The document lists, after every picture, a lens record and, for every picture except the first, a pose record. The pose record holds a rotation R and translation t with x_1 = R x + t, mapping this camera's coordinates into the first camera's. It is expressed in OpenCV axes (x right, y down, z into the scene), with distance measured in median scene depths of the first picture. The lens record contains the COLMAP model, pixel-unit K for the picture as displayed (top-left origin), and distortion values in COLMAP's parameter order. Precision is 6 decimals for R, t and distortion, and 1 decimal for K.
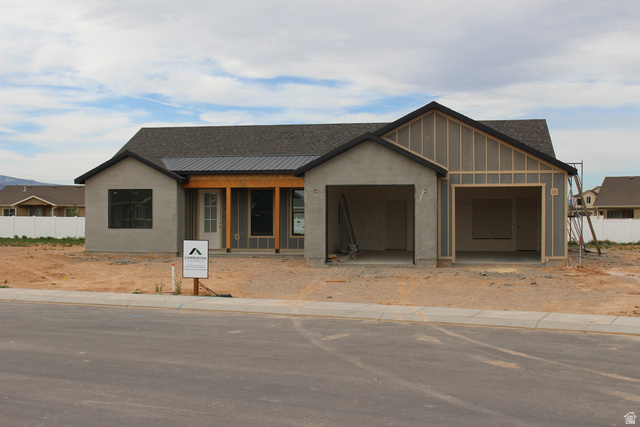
lens RADIAL K [[812.1, 0, 299.4], [0, 812.1, 210.9], [0, 0, 1]] dist [-0.091662, 0.000000]
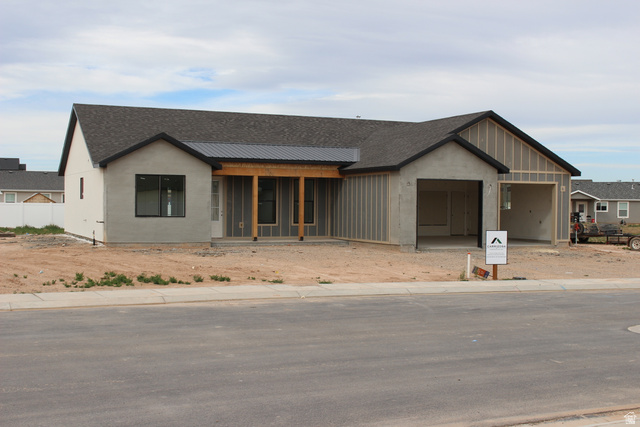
lens RADIAL K [[812.1, 0, 298.7], [0, 812.1, 206.6], [0, 0, 1]] dist [-0.091662, 0.000000]
pose [[0.825785, 0.005657, 0.563956, -0.727901], [-0.014673, 0.999827, 0.011455, -0.003961], [-0.563794, -0.017734, 0.825725, 0.177955]]
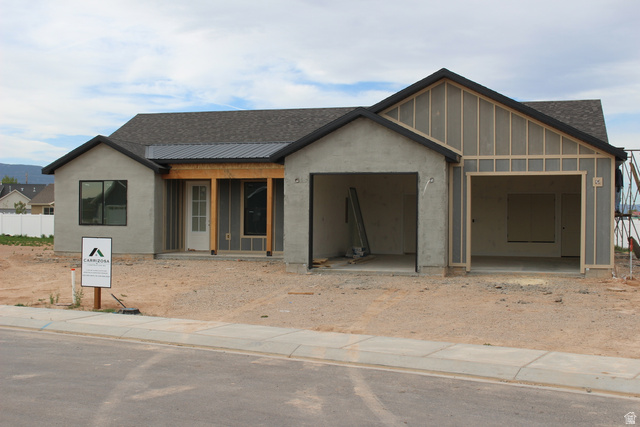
lens RADIAL K [[812.1, 0, 299.3], [0, 812.1, 210.2], [0, 0, 1]] dist [-0.091662, 0.000000]
pose [[0.995396, 0.006798, -0.095602, 0.100653], [-0.007223, 0.999966, -0.004092, 0.008768], [0.095571, 0.004764, 0.995411, 0.192674]]
